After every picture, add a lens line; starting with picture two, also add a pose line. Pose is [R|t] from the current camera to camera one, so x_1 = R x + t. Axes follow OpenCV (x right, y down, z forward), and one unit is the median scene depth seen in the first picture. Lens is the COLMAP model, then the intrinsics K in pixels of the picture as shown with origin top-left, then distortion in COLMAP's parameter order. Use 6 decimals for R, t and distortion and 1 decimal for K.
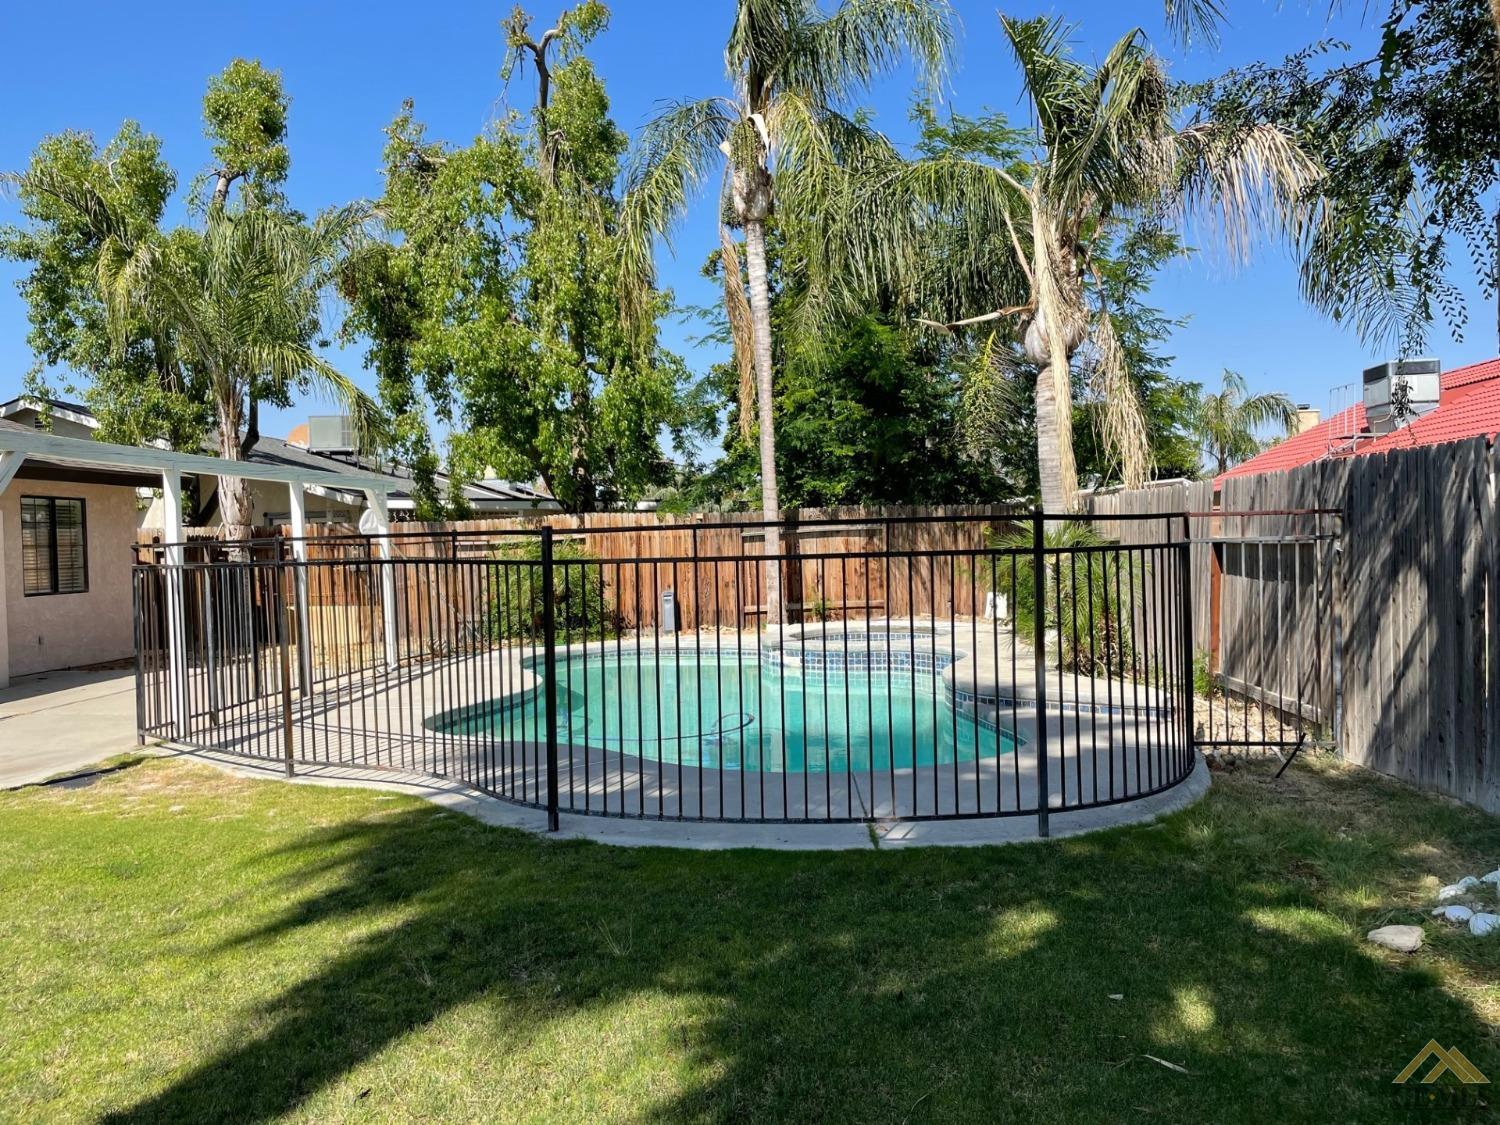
lens RADIAL K [[1148.0, 0, 763.5], [0, 1148.0, 577.7], [0, 0, 1]] dist [0.044410, -0.056569]
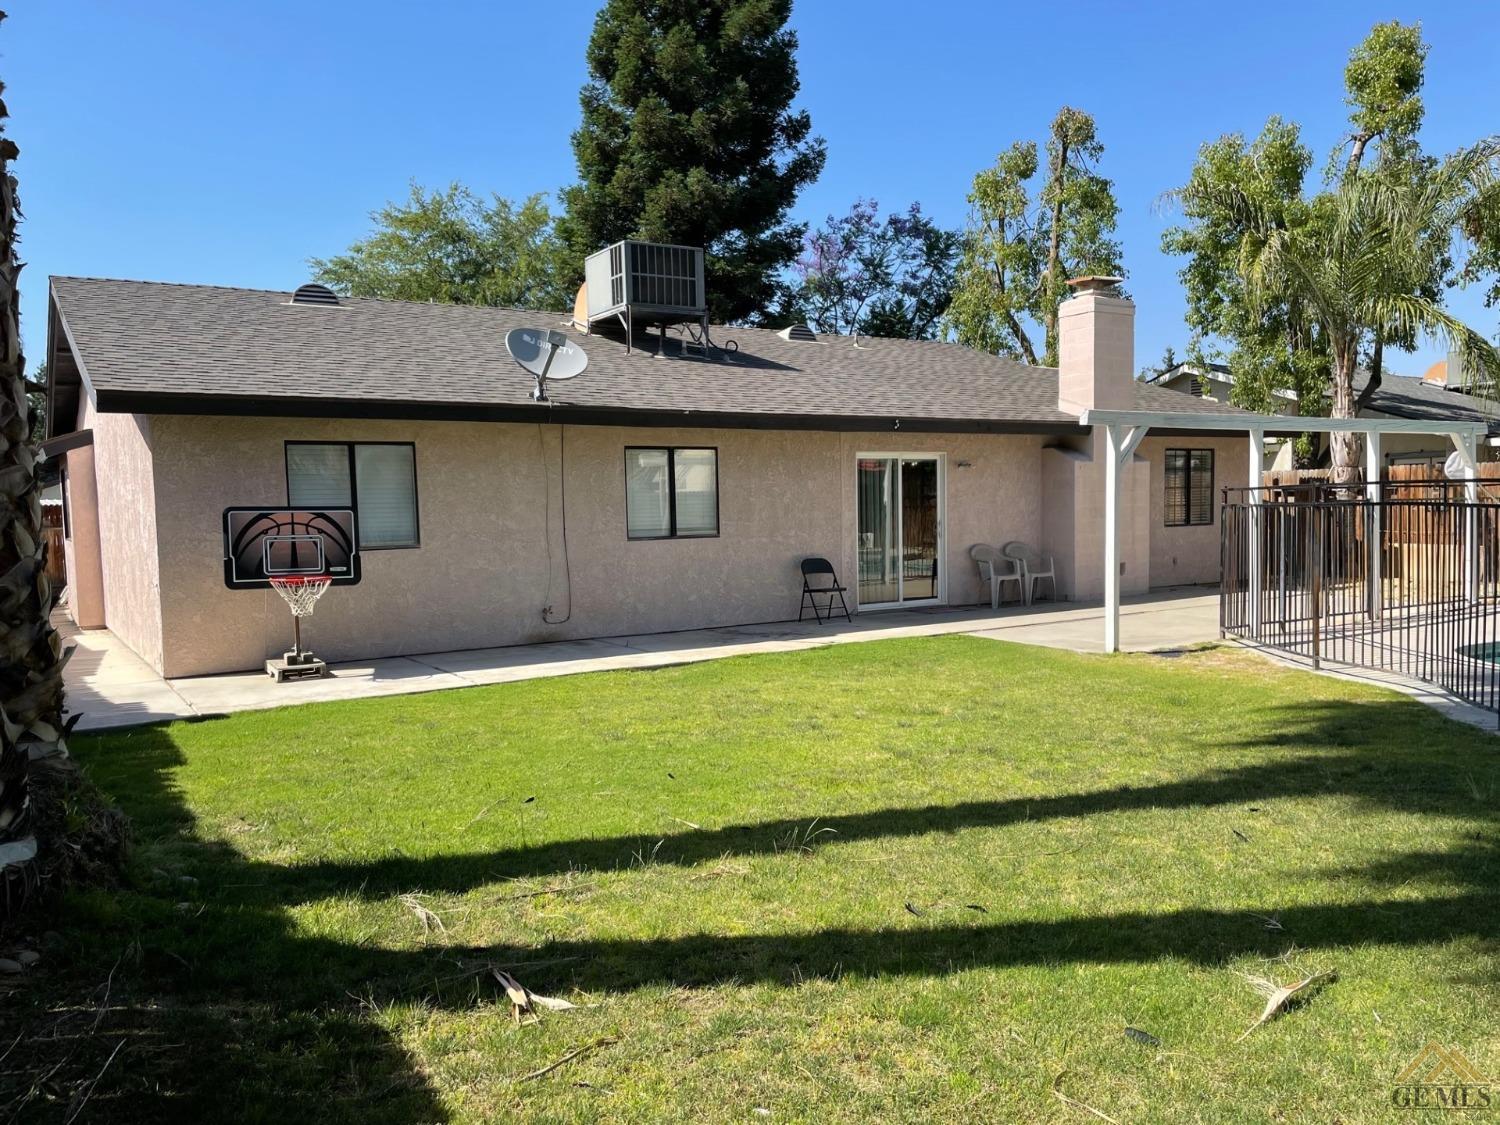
lens RADIAL K [[1148.0, 0, 748.5], [0, 1148.0, 572.6], [0, 0, 1]] dist [0.044410, -0.056569]
pose [[0.589480, 0.060715, -0.805498, 0.102790], [-0.020611, 0.997977, 0.060140, -0.000257], [0.807520, -0.018849, 0.589539, -0.111123]]
